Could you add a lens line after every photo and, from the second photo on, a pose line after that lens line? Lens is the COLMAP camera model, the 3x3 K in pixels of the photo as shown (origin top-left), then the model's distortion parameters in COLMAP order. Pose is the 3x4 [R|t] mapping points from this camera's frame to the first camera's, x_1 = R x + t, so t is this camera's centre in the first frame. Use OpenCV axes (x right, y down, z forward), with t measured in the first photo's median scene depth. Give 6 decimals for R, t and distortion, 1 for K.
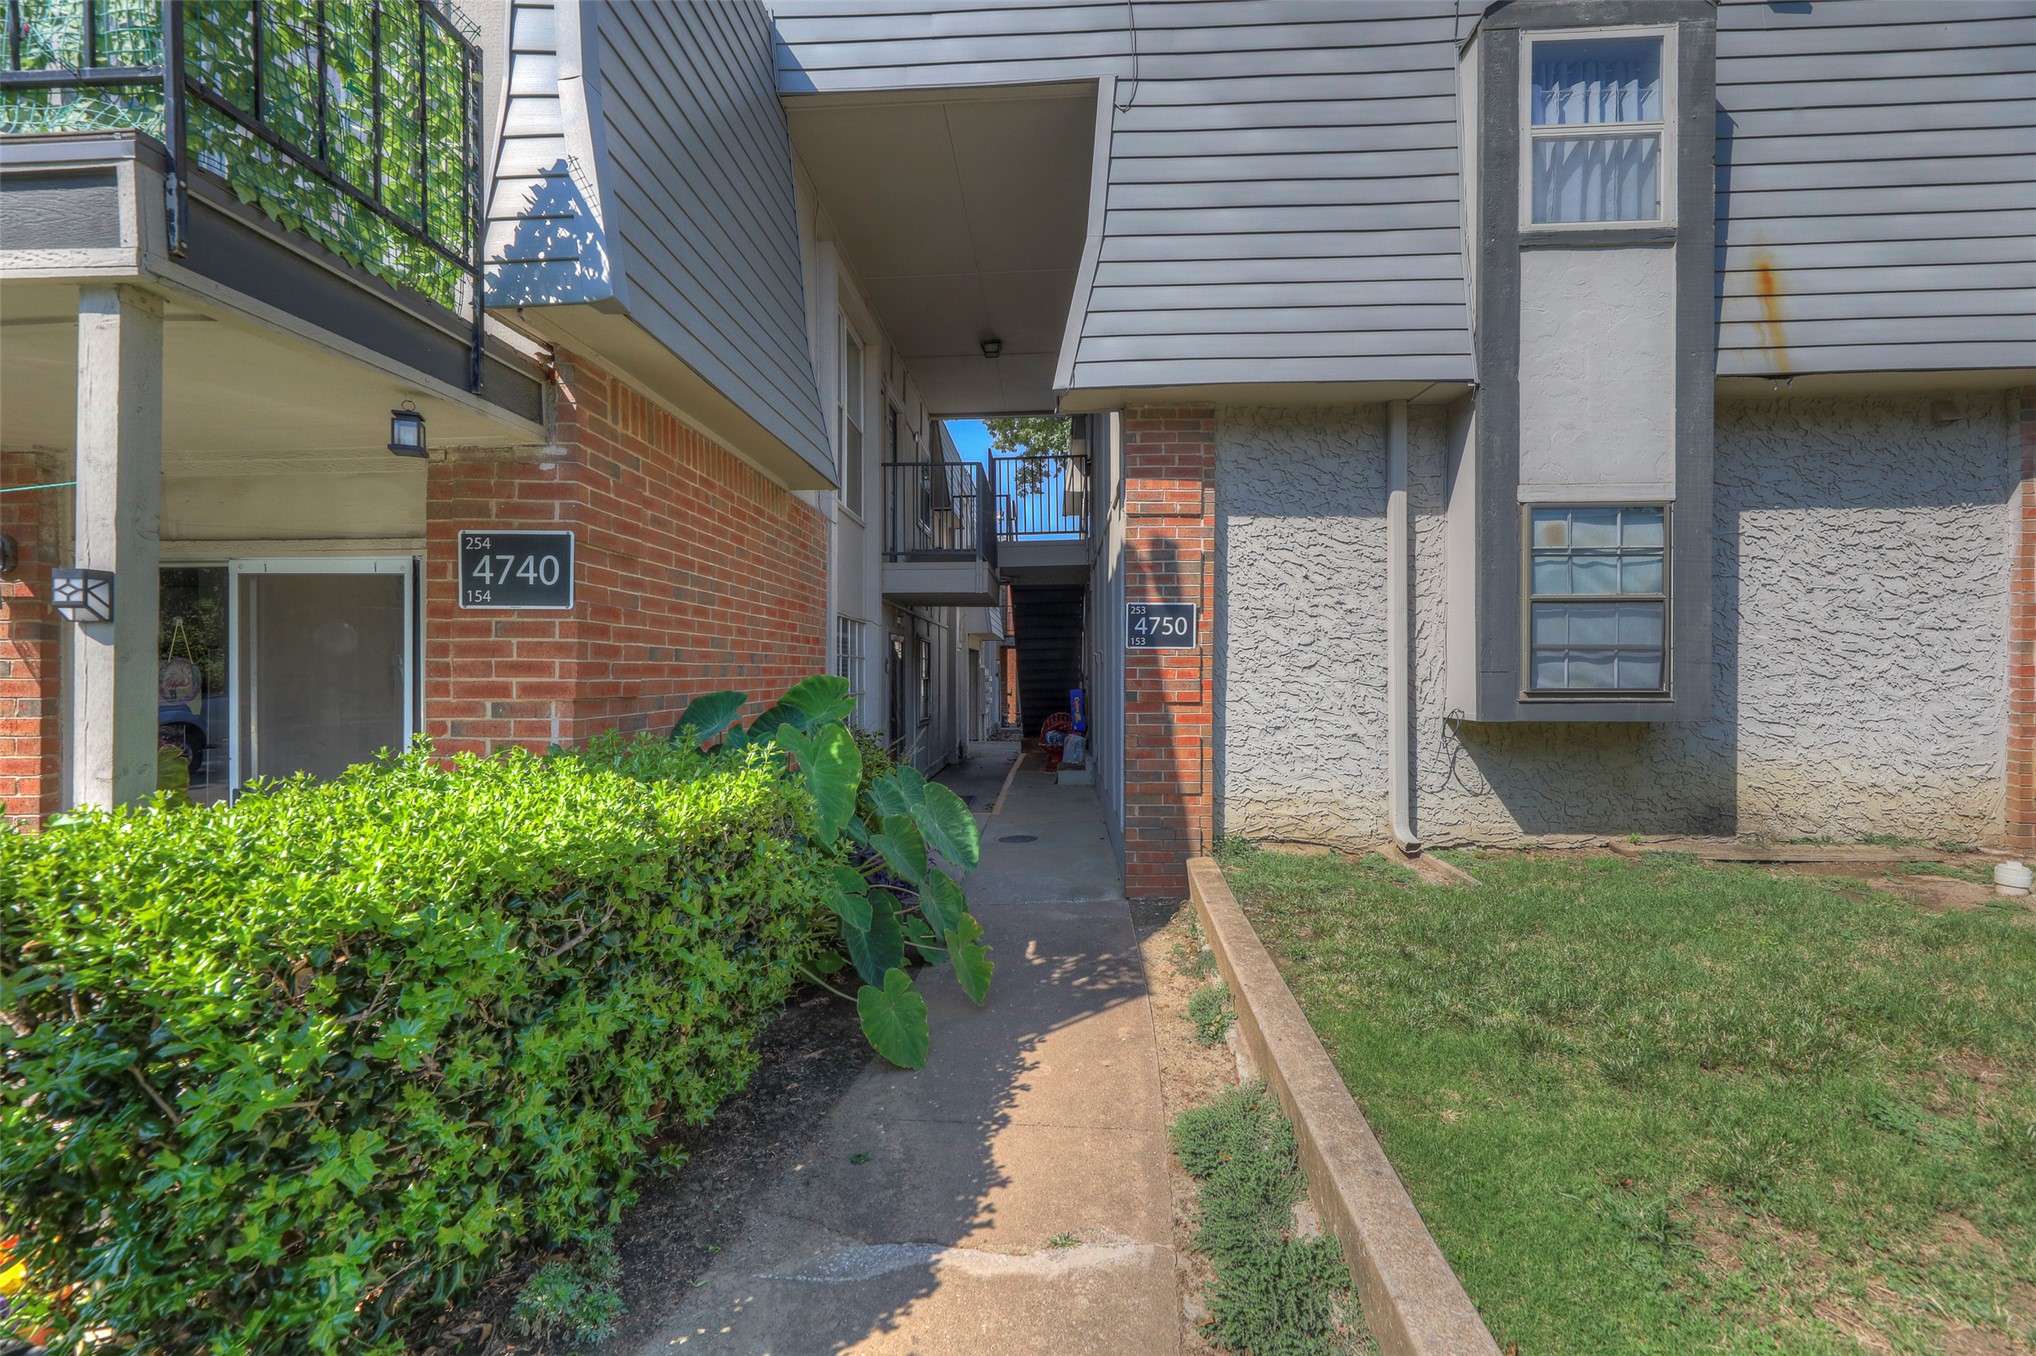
lens RADIAL K [[830.2, 0, 1015.3], [0, 830.2, 675.3], [0, 0, 1]] dist [0.001667, 0.000143]
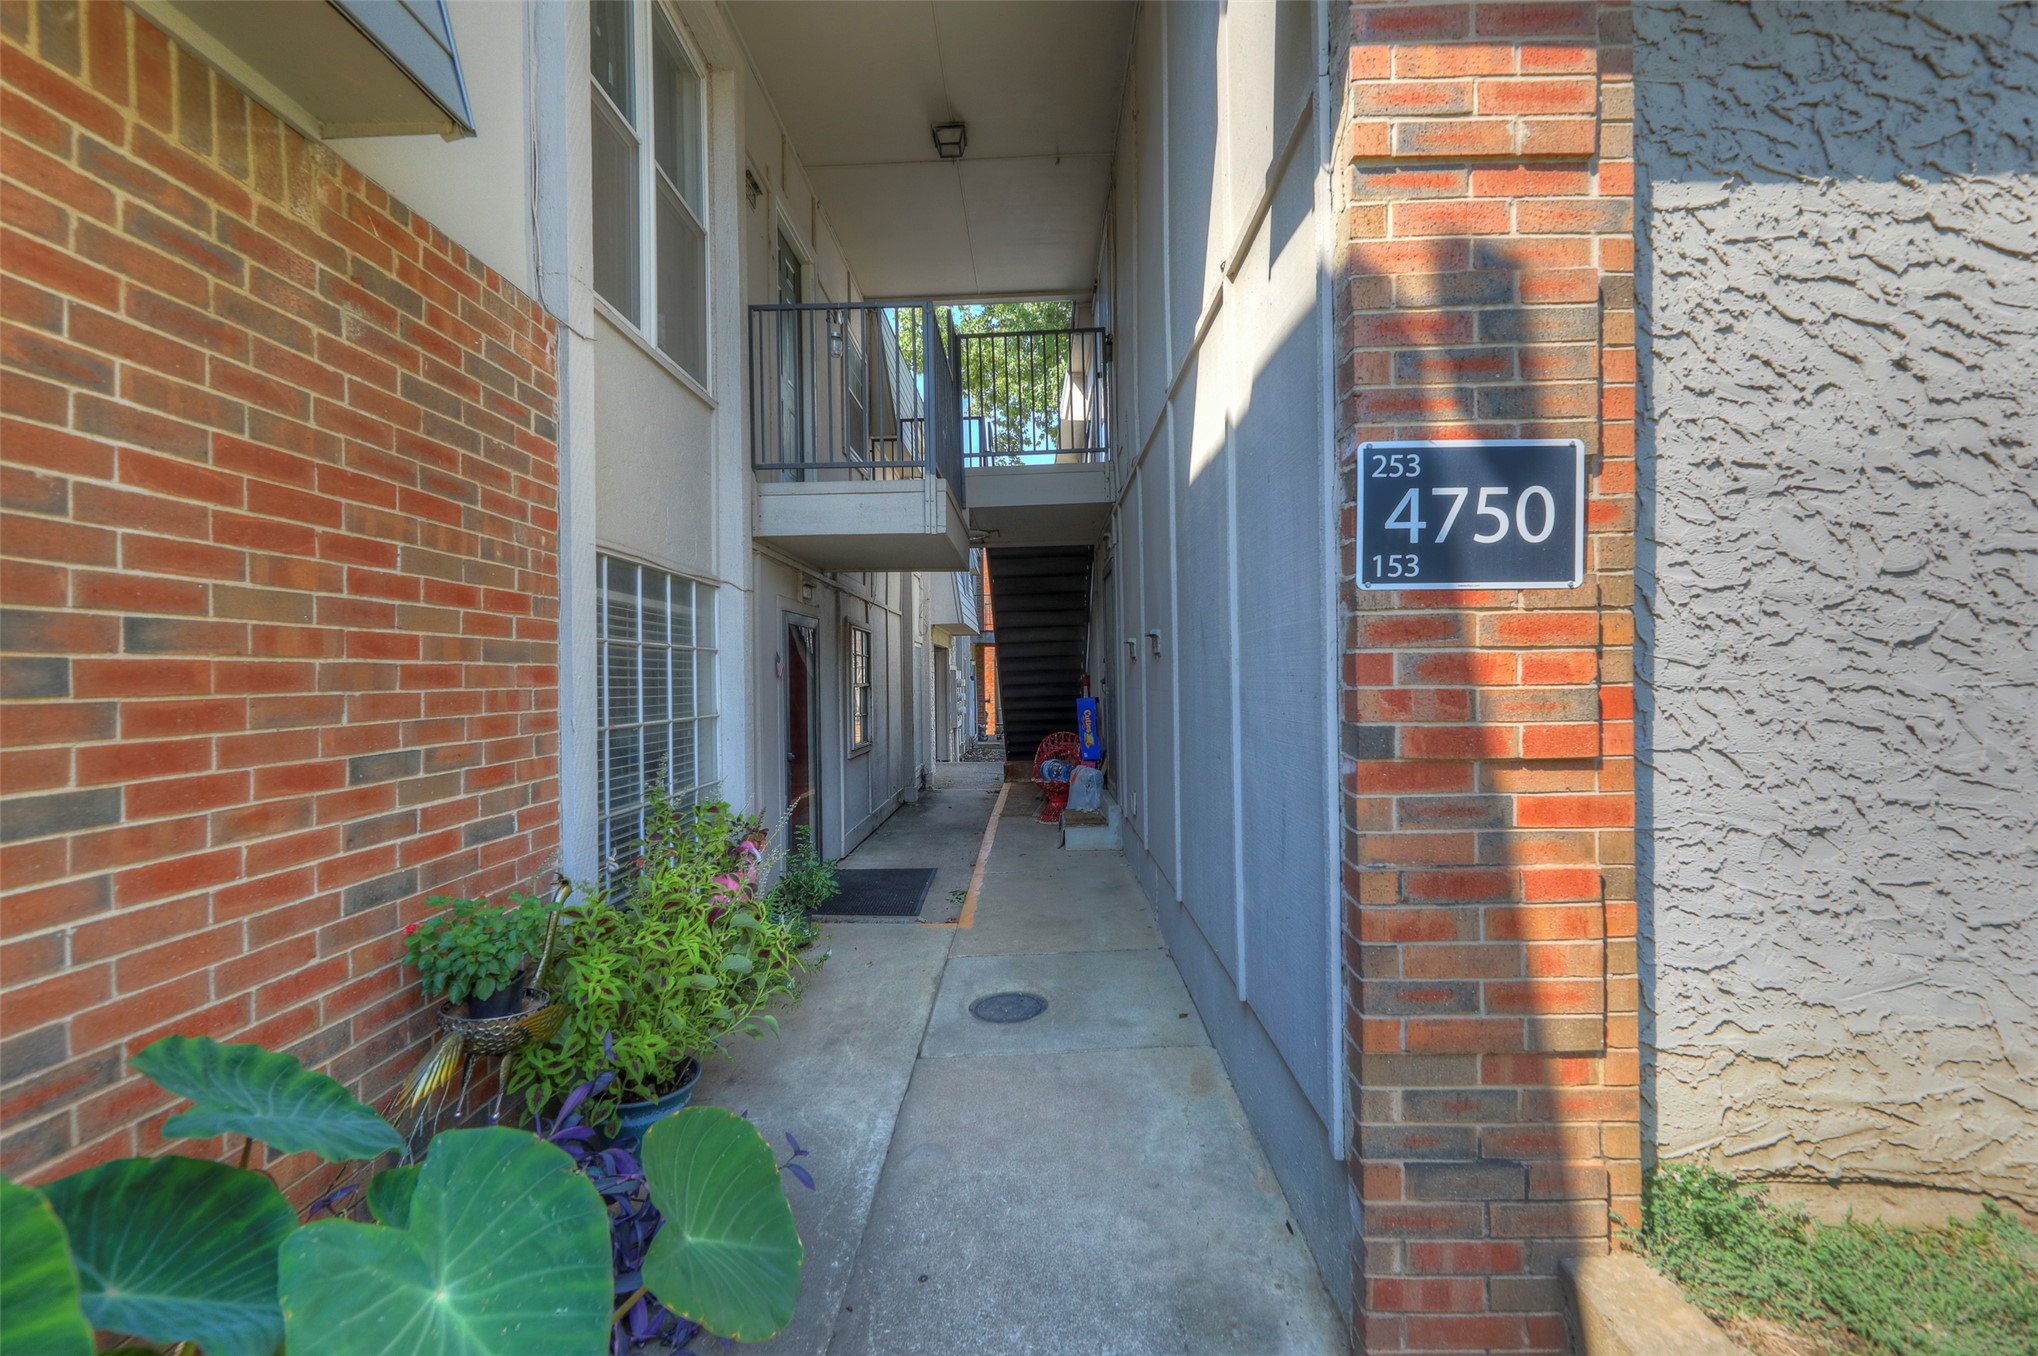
lens RADIAL K [[831.0, 0, 1018.5], [0, 831.0, 678.7], [0, 0, 1]] dist [0.001667, 0.000143]
pose [[0.999447, -0.013741, 0.030272, -0.004346], [0.013715, 0.999905, 0.001082, -0.000791], [-0.030284, -0.000666, 0.999541, 0.685384]]
